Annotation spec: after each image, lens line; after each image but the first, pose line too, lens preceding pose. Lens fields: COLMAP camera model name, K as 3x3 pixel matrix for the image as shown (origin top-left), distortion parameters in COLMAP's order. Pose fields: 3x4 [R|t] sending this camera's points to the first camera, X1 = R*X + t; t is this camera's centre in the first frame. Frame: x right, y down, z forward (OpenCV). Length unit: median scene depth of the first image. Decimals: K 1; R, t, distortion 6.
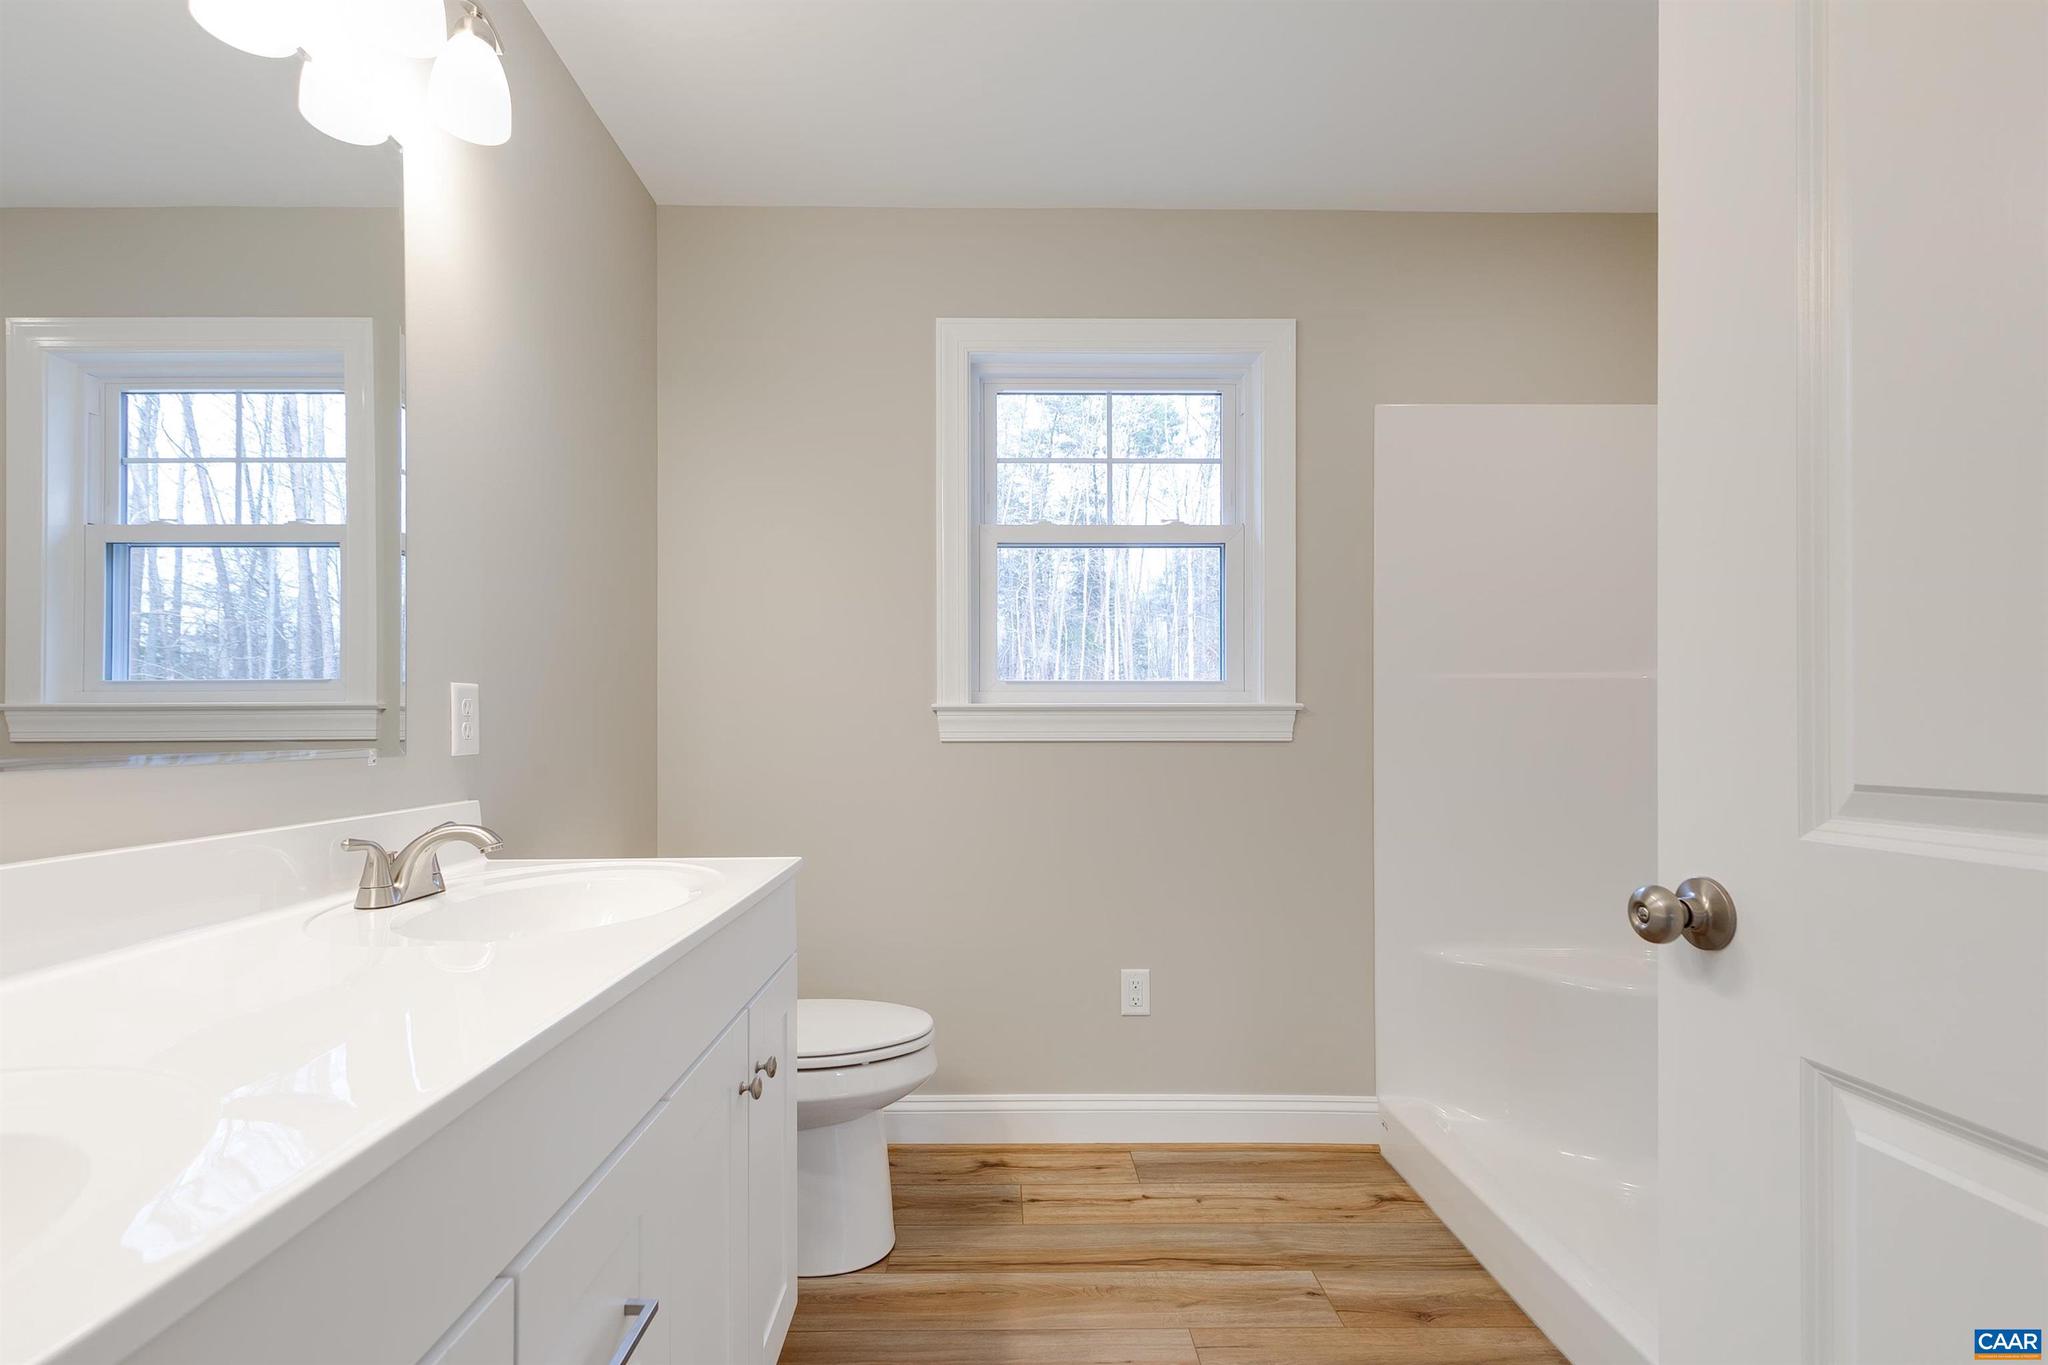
lens RADIAL K [[923.2, 0, 991.5], [0, 923.2, 726.2], [0, 0, 1]] dist [0.003391, -0.000203]
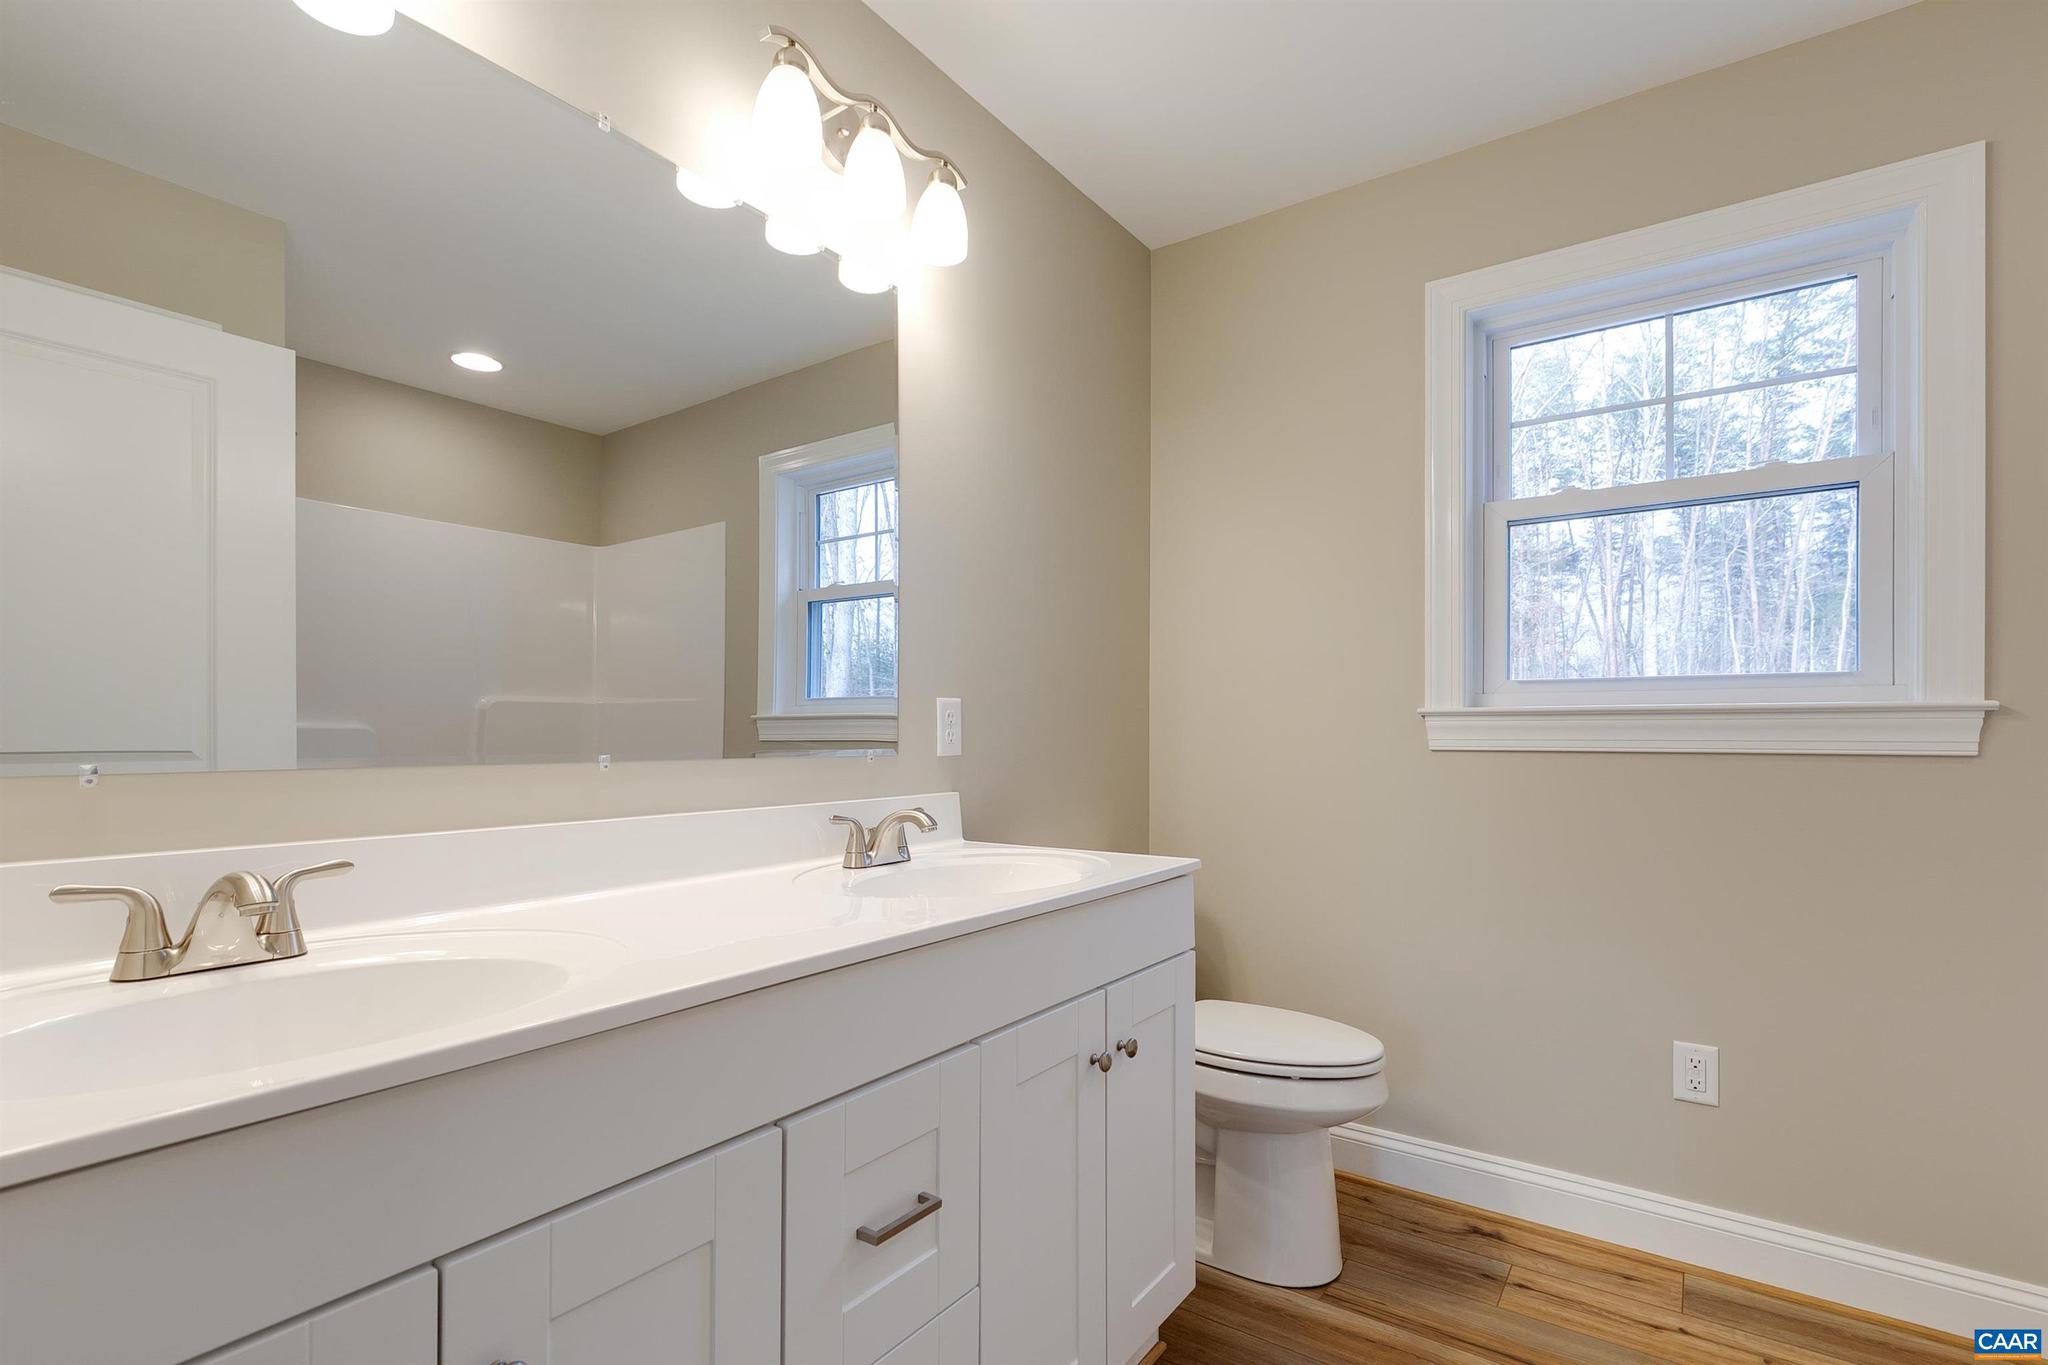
lens RADIAL K [[947.6, 0, 1019.1], [0, 947.6, 731.4], [0, 0, 1]] dist [0.001571, -0.000097]
pose [[0.811175, 0.001421, -0.584802, 0.176287], [-0.001300, 0.999999, 0.000626, -0.001658], [0.584802, 0.000252, 0.811176, 0.012160]]
